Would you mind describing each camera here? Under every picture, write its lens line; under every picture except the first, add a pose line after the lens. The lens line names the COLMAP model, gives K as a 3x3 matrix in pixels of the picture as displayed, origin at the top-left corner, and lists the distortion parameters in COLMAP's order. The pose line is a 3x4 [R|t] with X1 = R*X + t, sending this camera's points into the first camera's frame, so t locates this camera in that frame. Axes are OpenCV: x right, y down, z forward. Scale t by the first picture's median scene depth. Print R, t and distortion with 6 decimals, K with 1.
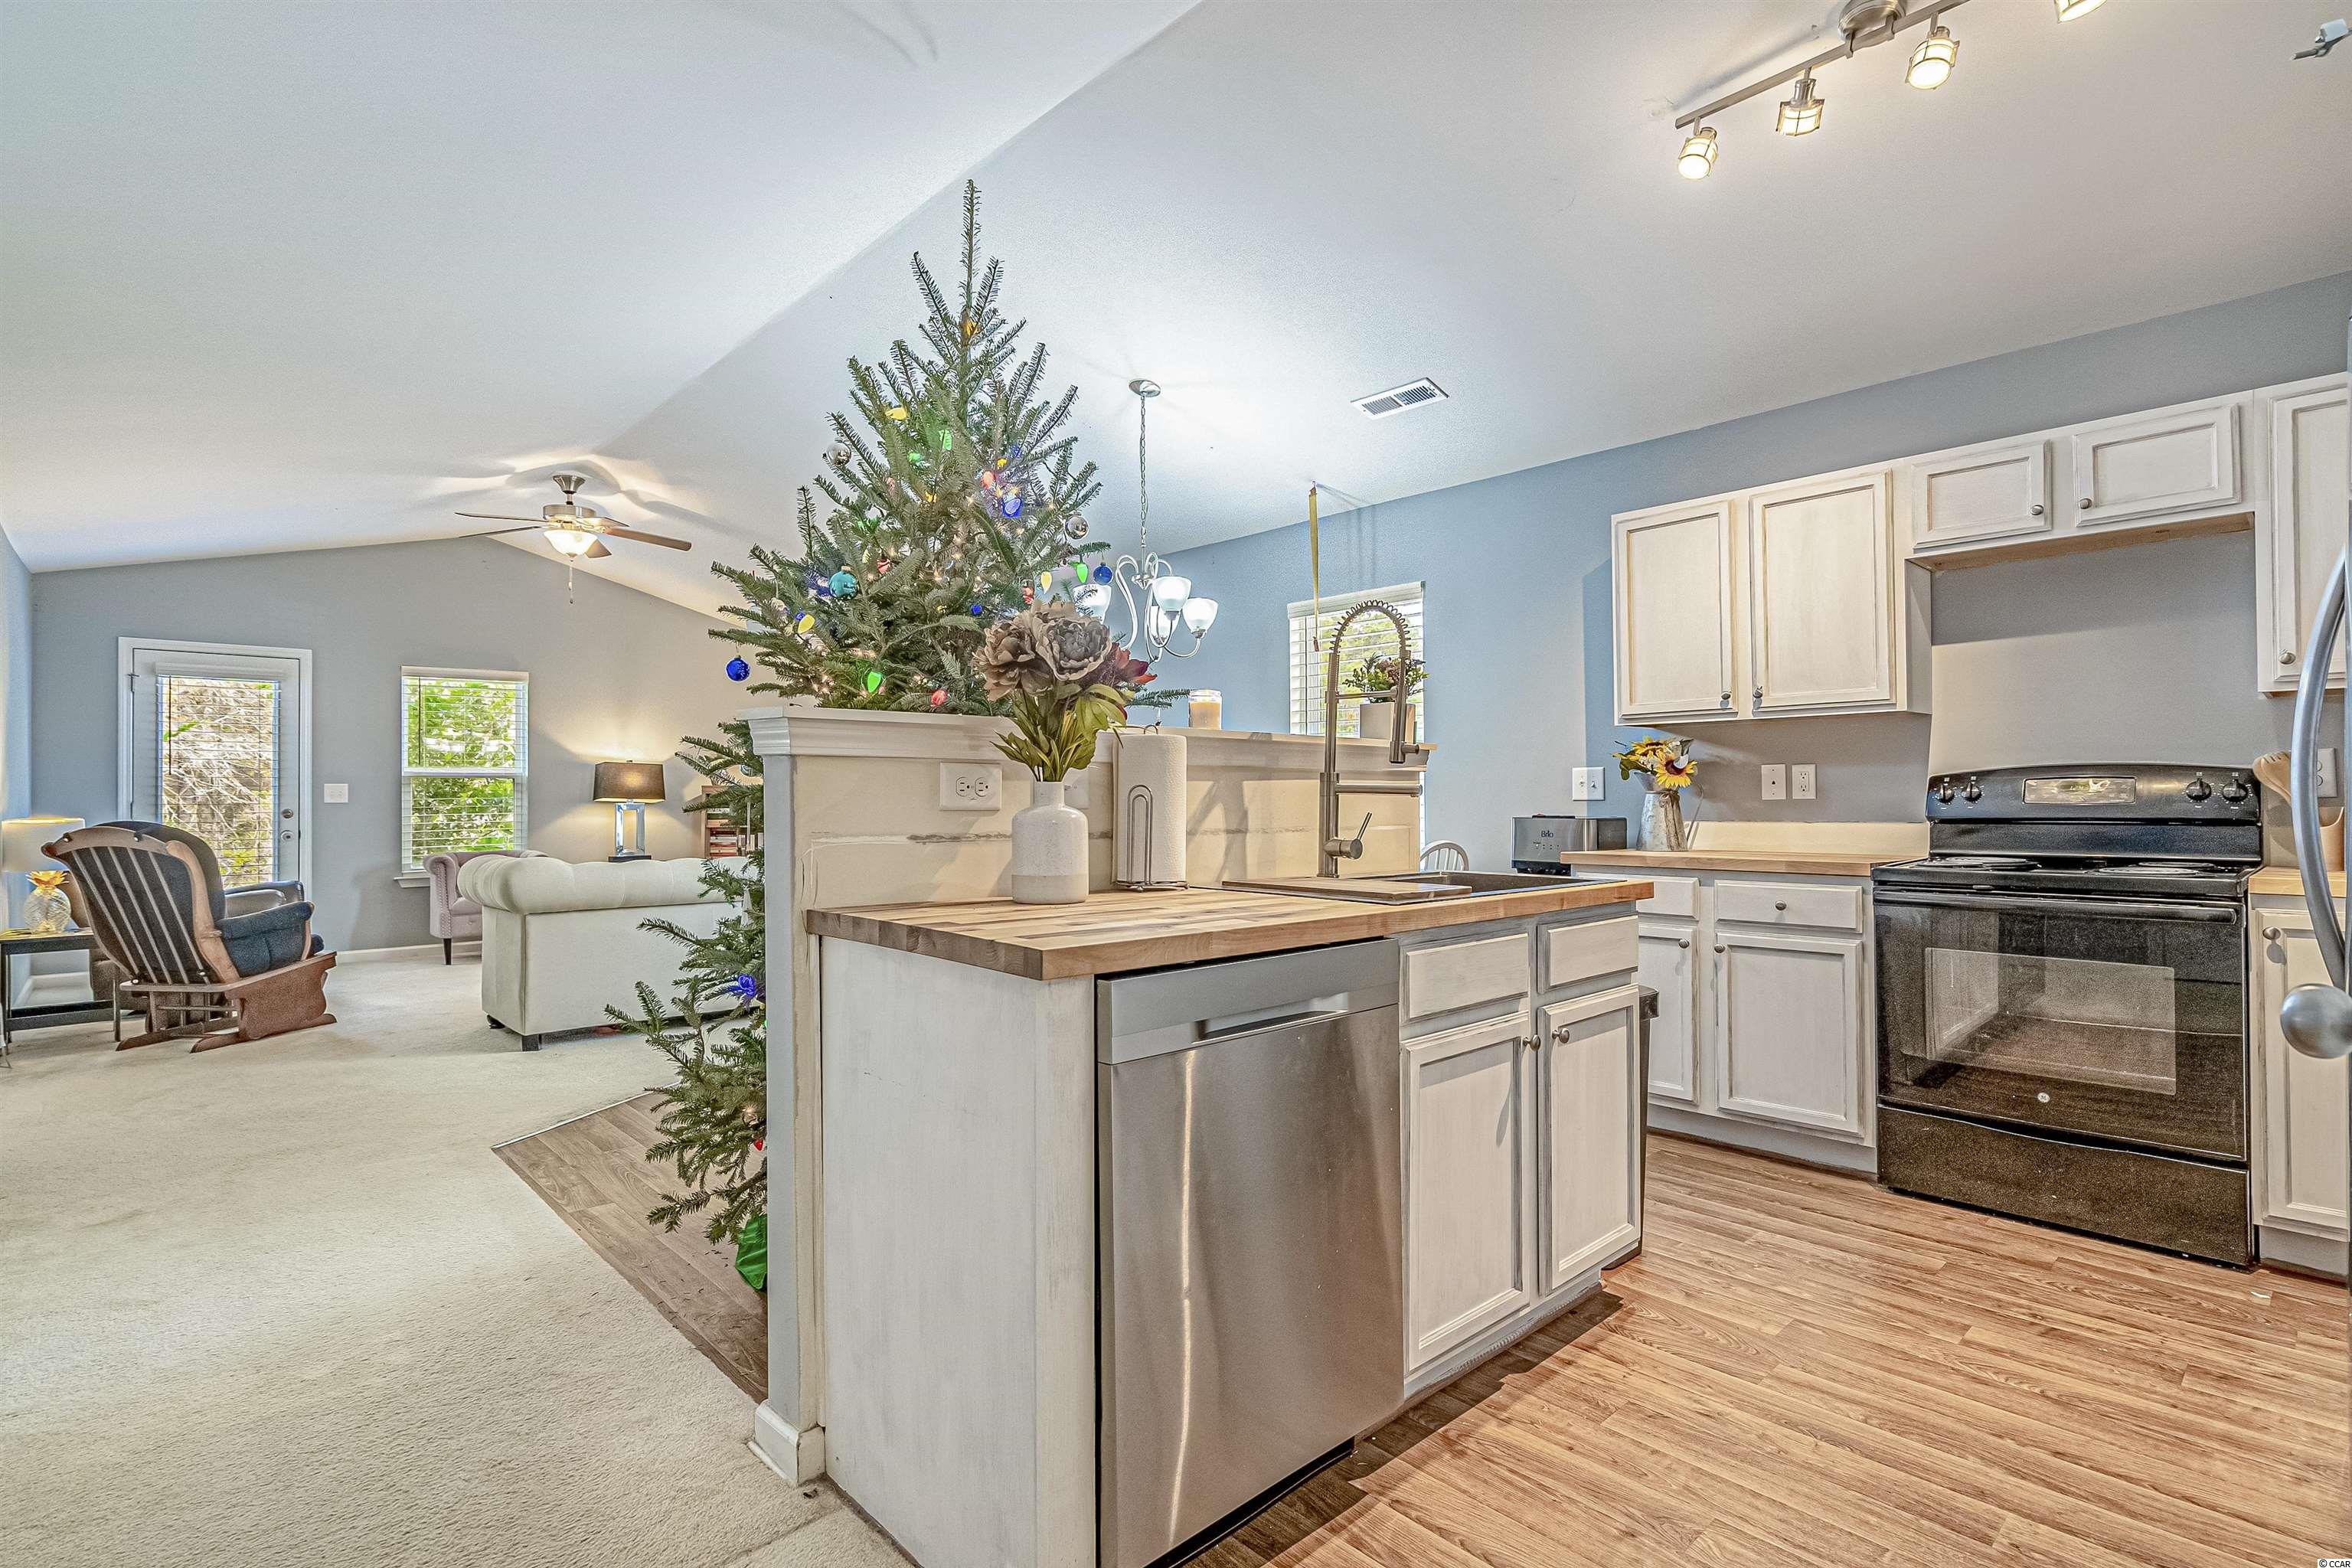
lens RADIAL K [[1124.8, 0, 1168.5], [0, 1124.8, 786.8], [0, 0, 1]] dist [0.002168, 0.000580]
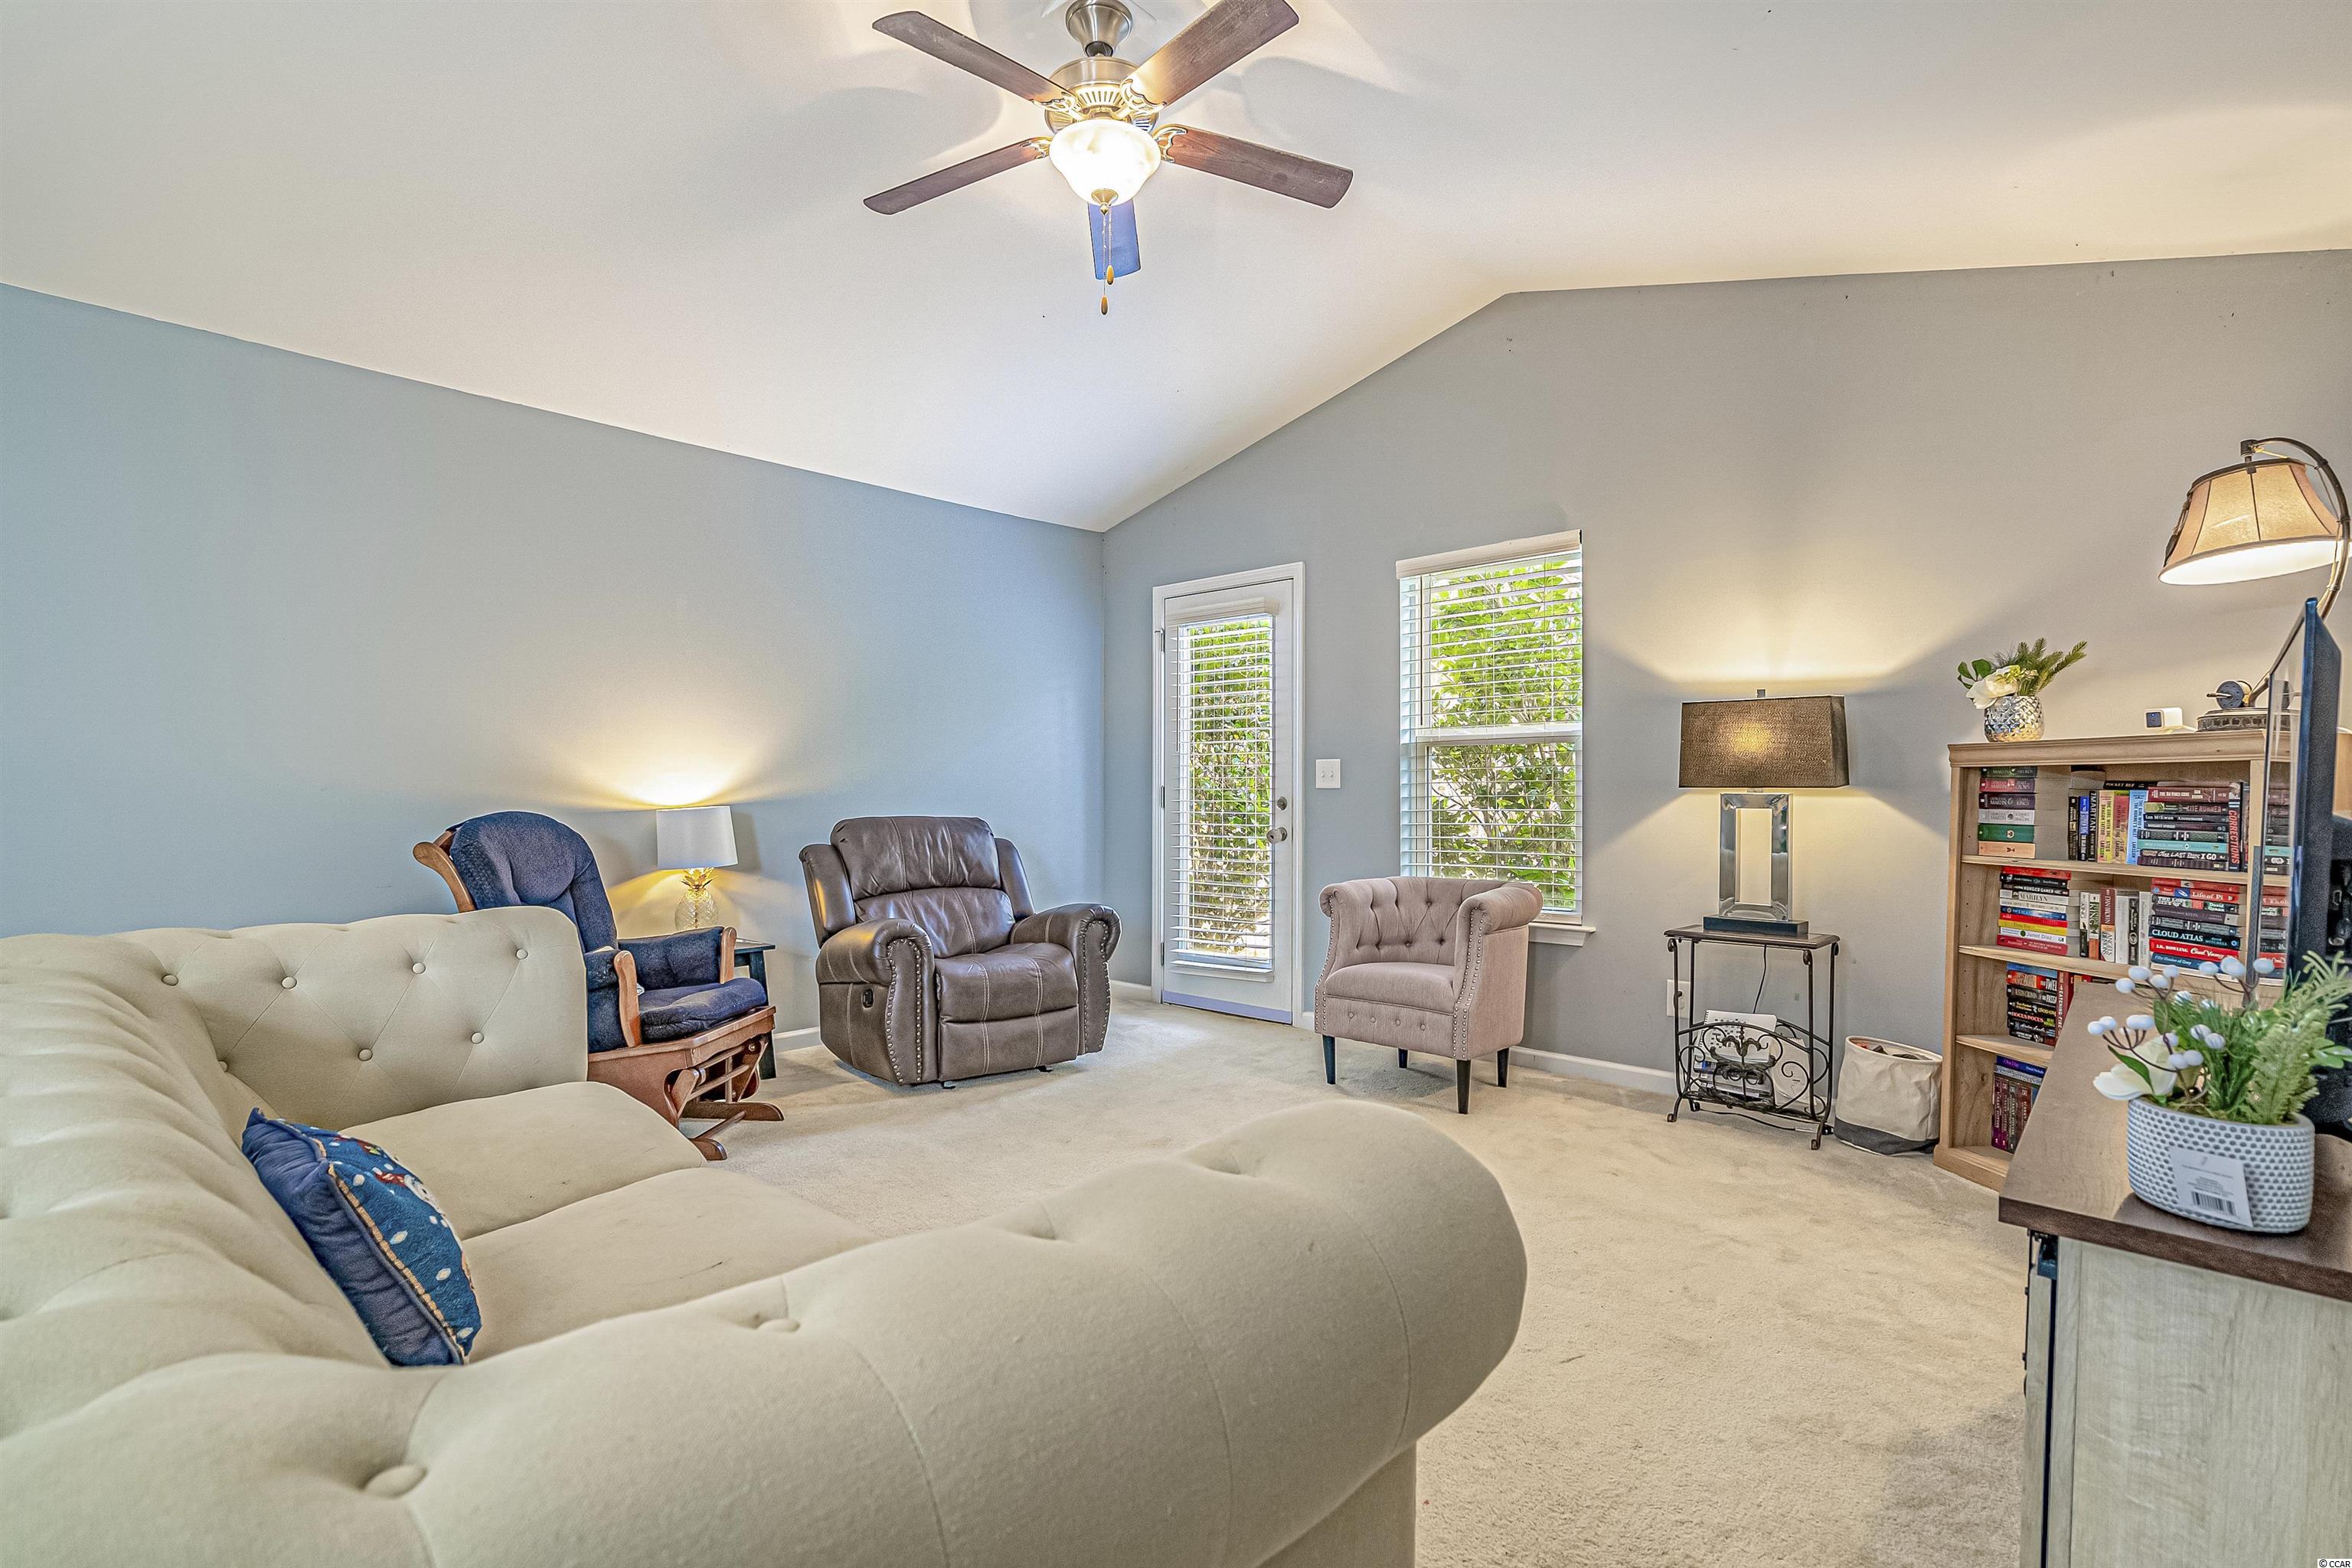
lens RADIAL K [[1111.3, 0, 1190.5], [0, 1111.3, 789.3], [0, 0, 1]] dist [-0.000230, 0.000356]
pose [[0.085567, 0.006331, -0.996312, -0.163039], [0.010446, 0.999919, 0.007251, 0.015784], [0.996278, -0.011028, 0.085494, 1.414989]]
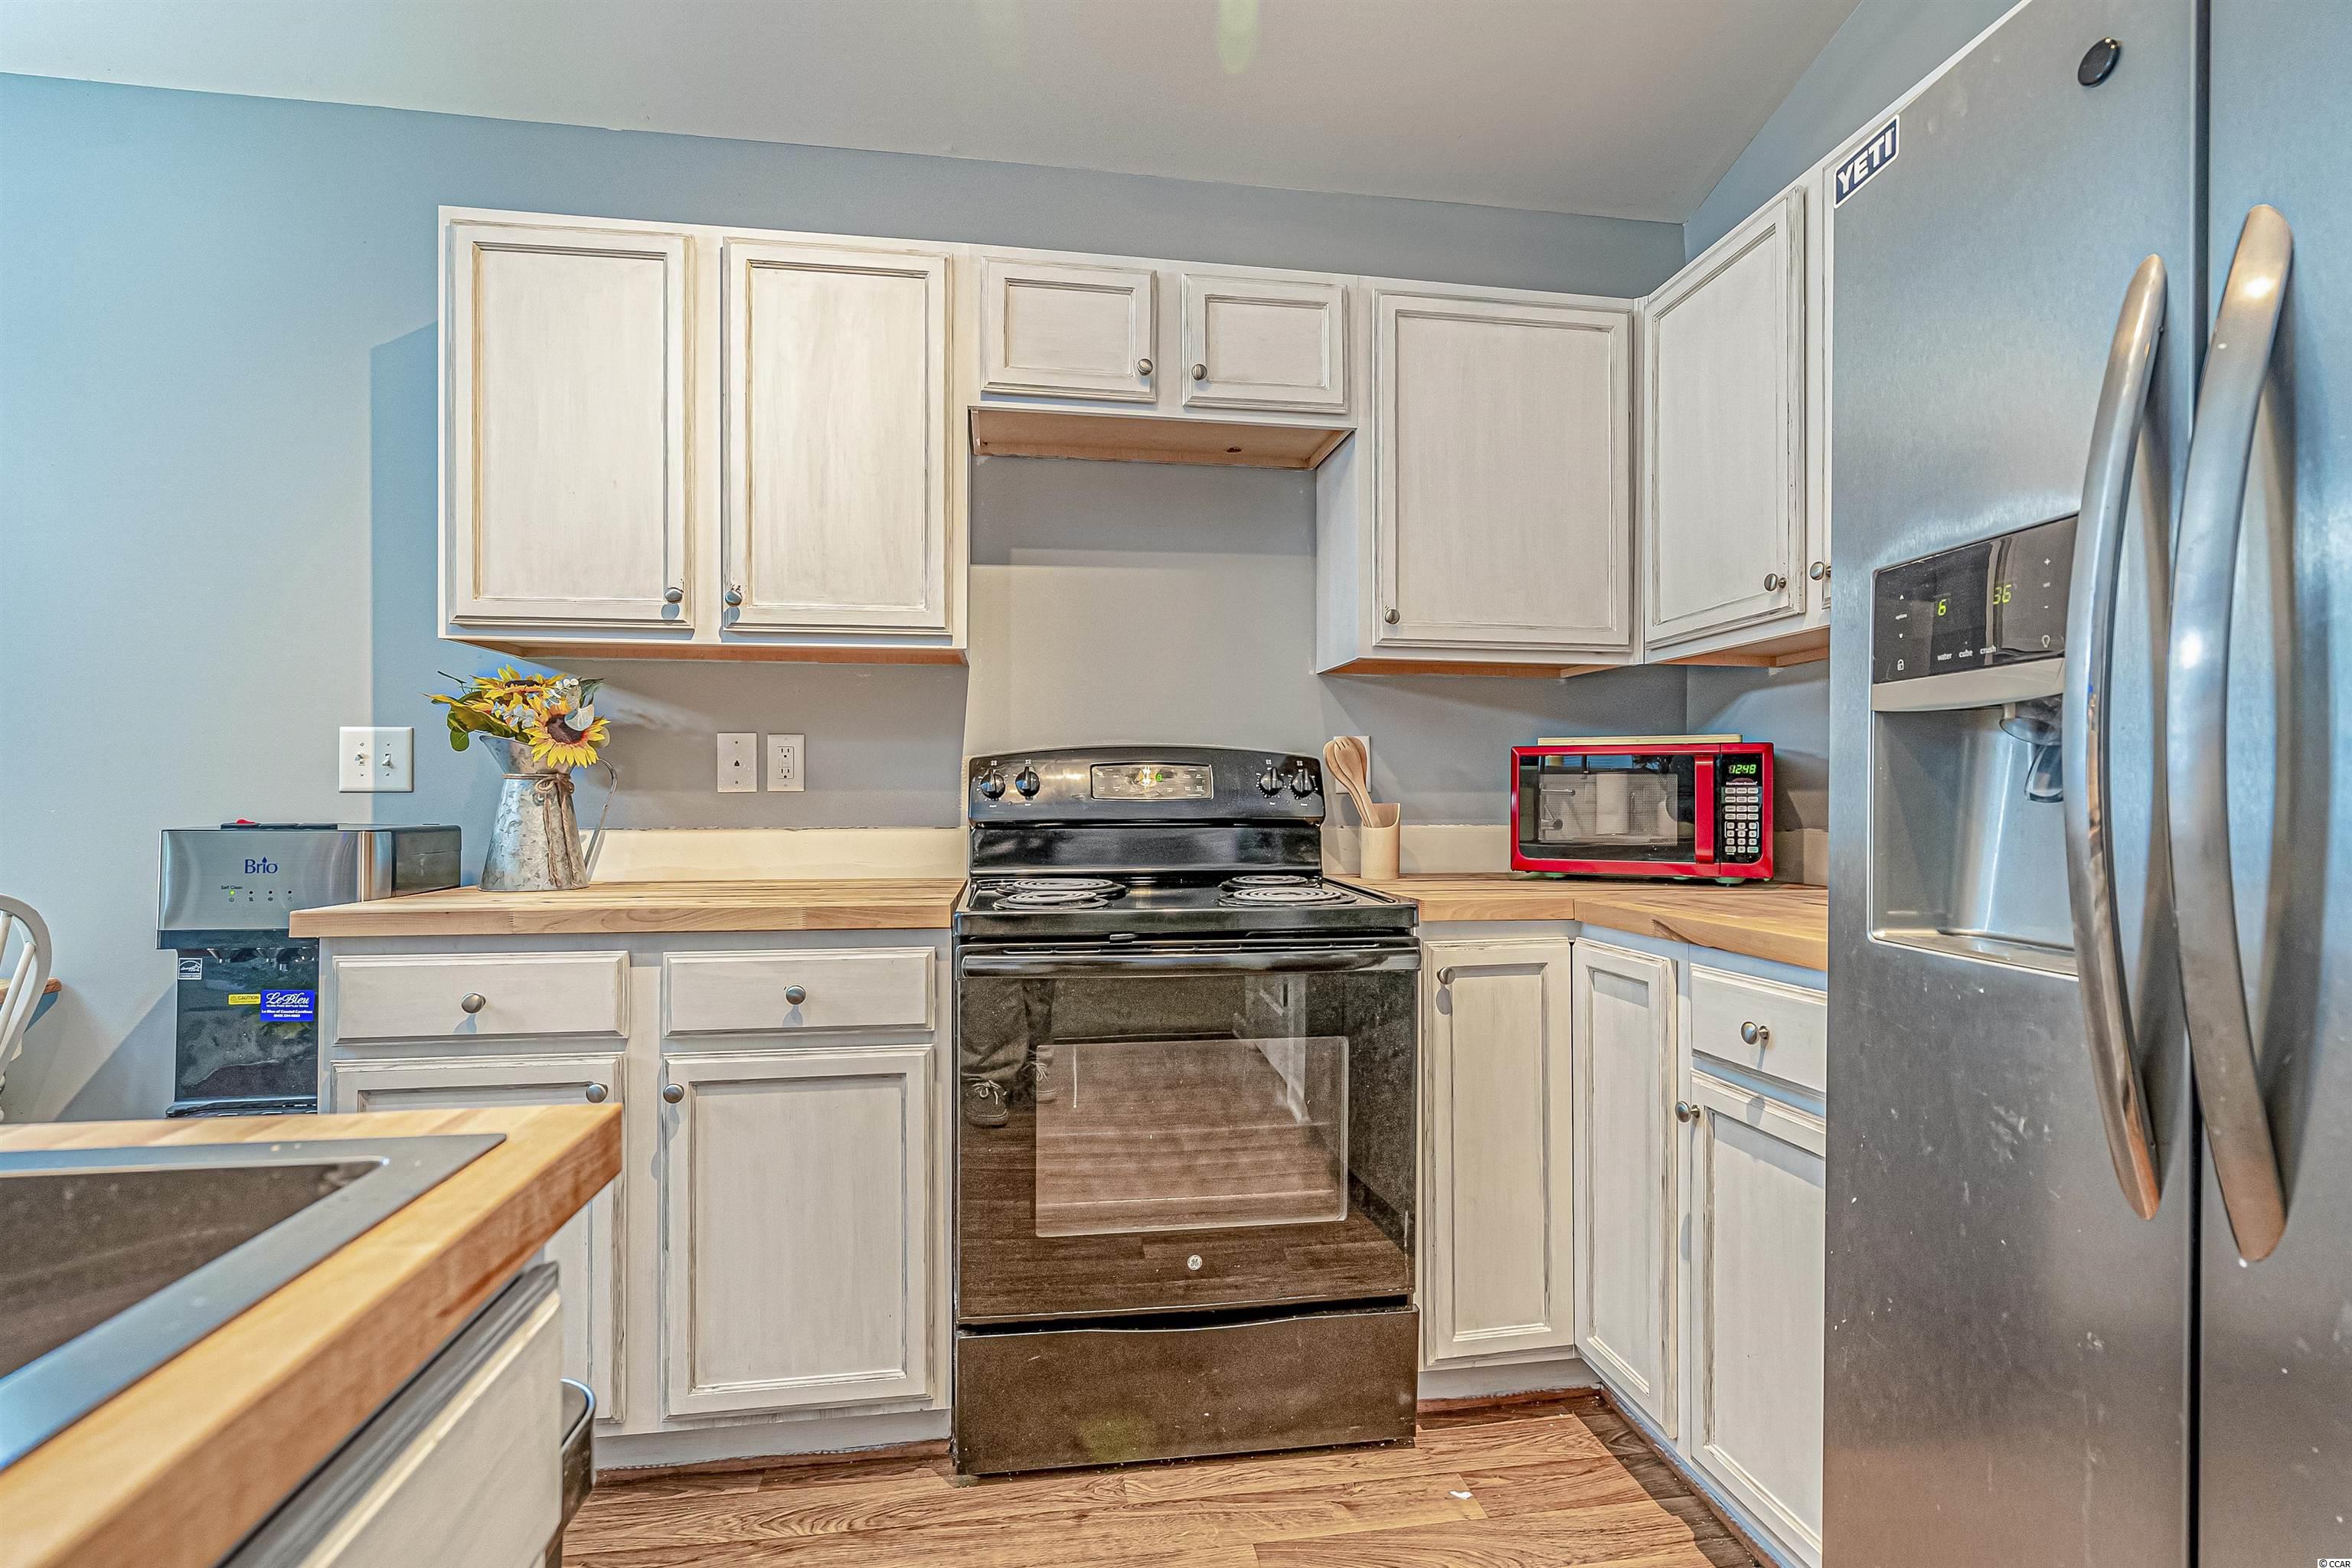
lens RADIAL K [[1079.8, 0, 1181.4], [0, 1079.8, 787.7], [0, 0, 1]] dist [-0.004351, -0.000008]
pose [[0.549371, 0.012473, 0.835486, 0.163776], [-0.012918, 0.999896, -0.006434, 0.008194], [-0.835479, -0.007258, 0.549475, 0.420753]]
